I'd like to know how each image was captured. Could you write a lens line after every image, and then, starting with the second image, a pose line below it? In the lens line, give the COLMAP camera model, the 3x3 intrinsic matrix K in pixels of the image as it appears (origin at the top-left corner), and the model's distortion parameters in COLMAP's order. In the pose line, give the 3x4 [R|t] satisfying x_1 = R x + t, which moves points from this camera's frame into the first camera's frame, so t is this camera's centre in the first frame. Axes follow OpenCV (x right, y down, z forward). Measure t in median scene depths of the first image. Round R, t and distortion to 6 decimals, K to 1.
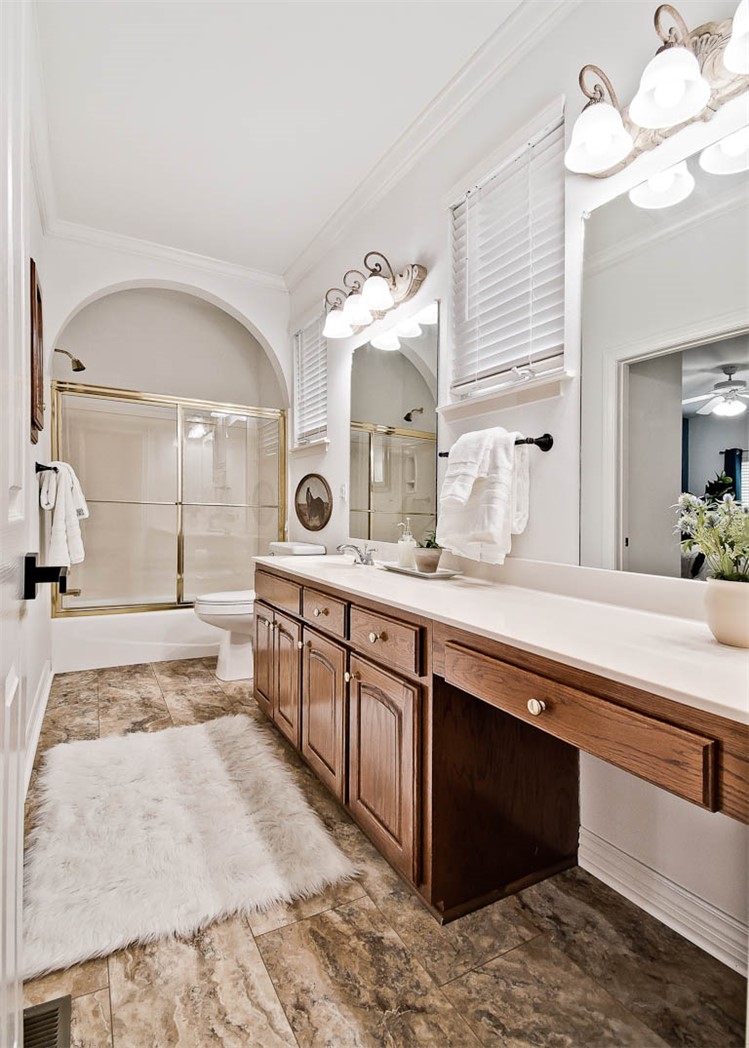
lens RADIAL K [[490.2, 0, 374.5], [0, 490.2, 524.0], [0, 0, 1]] dist [-0.000152, -0.000422]
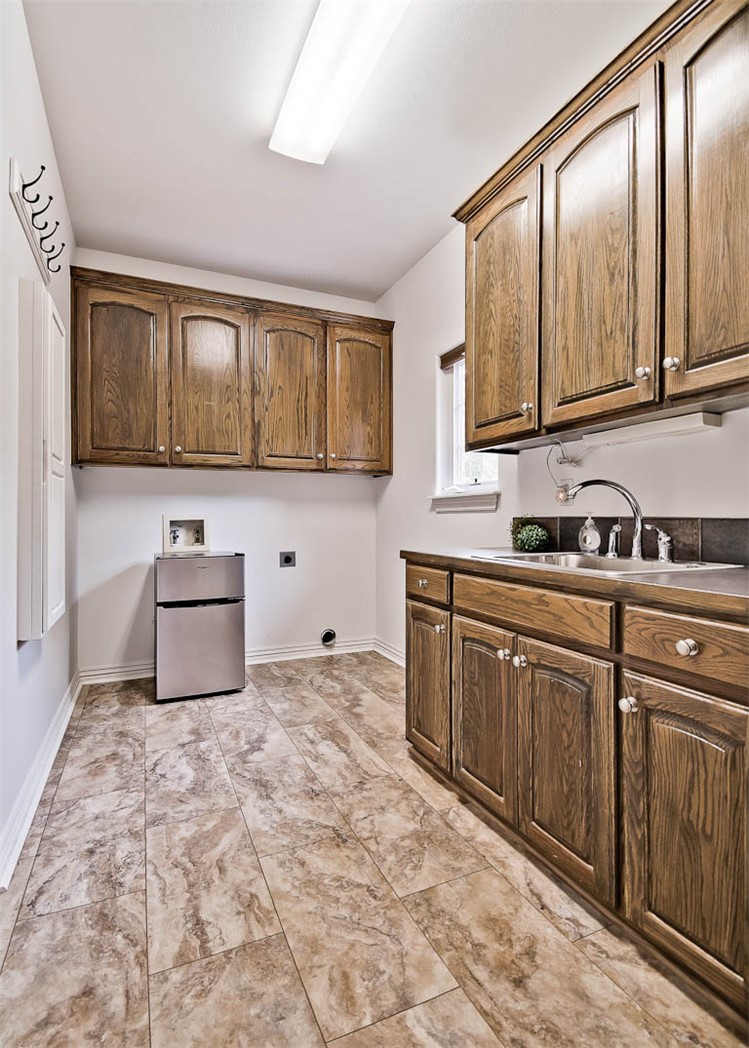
lens RADIAL K [[490.2, 0, 374.5], [0, 490.2, 524.0], [0, 0, 1]] dist [-0.000152, -0.000422]
pose [[-0.997358, -0.015967, 0.070867, -0.857206], [-0.015405, 0.999845, 0.008468, -0.040289], [-0.070991, 0.007354, -0.997450, 2.161624]]
